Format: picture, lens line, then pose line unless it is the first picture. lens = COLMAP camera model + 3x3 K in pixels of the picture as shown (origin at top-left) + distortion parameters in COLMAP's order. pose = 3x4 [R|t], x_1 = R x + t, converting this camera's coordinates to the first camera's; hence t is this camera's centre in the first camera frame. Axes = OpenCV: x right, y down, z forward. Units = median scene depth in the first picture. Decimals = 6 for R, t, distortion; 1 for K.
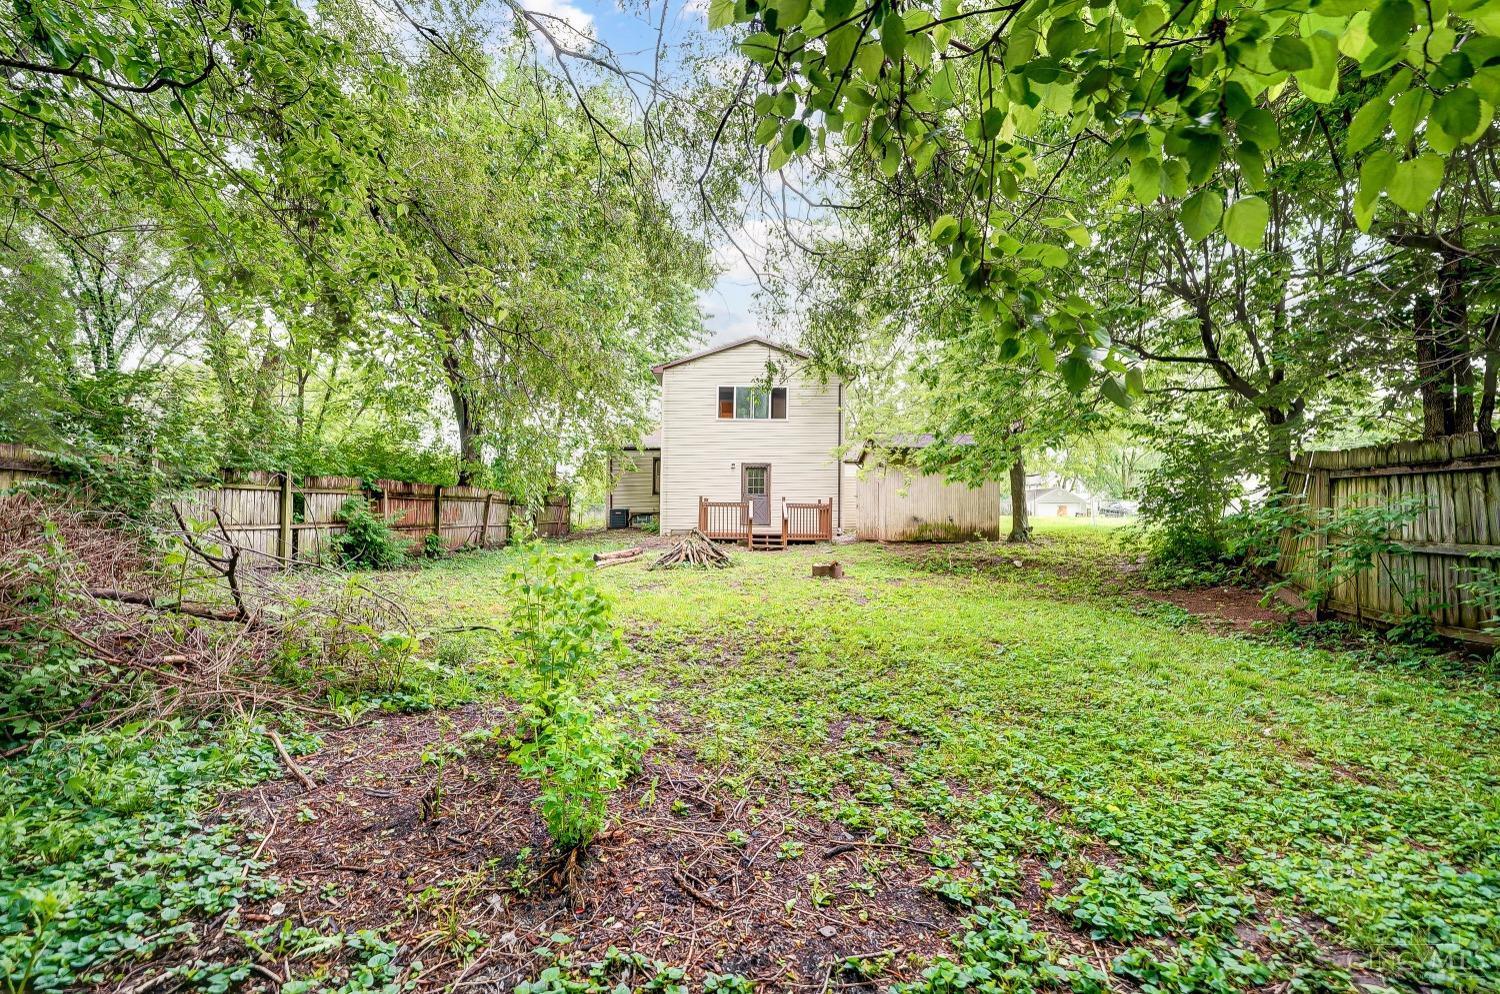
lens RADIAL K [[610.4, 0, 749.9], [0, 610.4, 502.2], [0, 0, 1]] dist [0.000337, -0.000206]
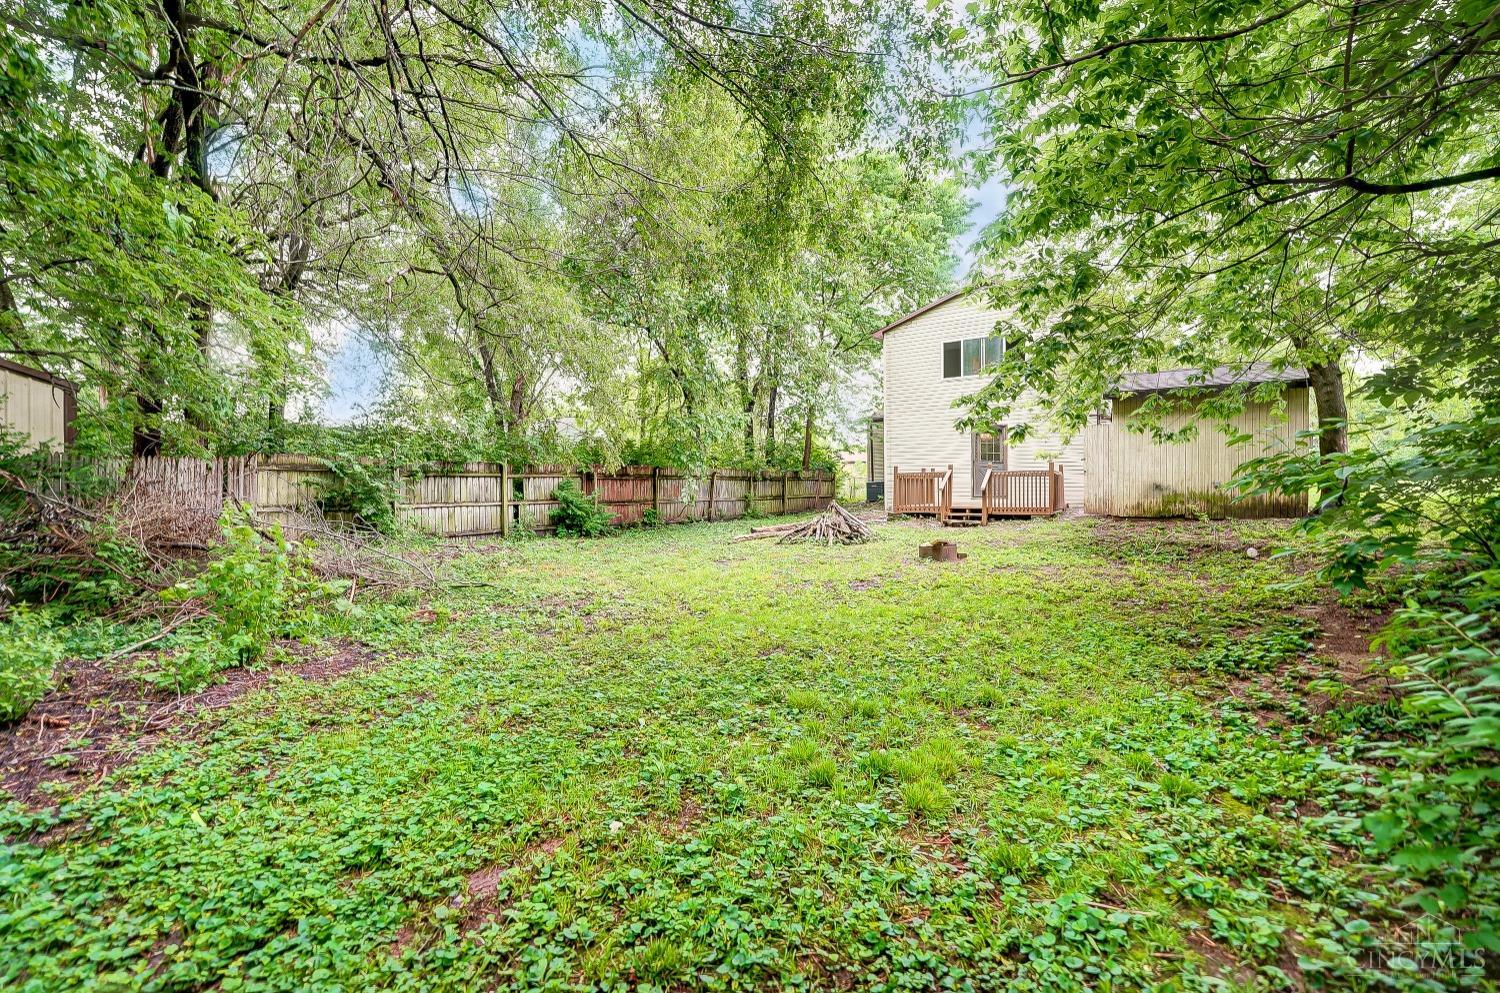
lens RADIAL K [[610.4, 0, 750.0], [0, 610.4, 497.7], [0, 0, 1]] dist [0.000337, -0.000206]
pose [[0.834444, -0.009903, -0.551003, 0.288952], [0.030712, 0.999120, 0.028554, 0.004334], [0.550236, -0.040750, 0.834014, 0.119337]]
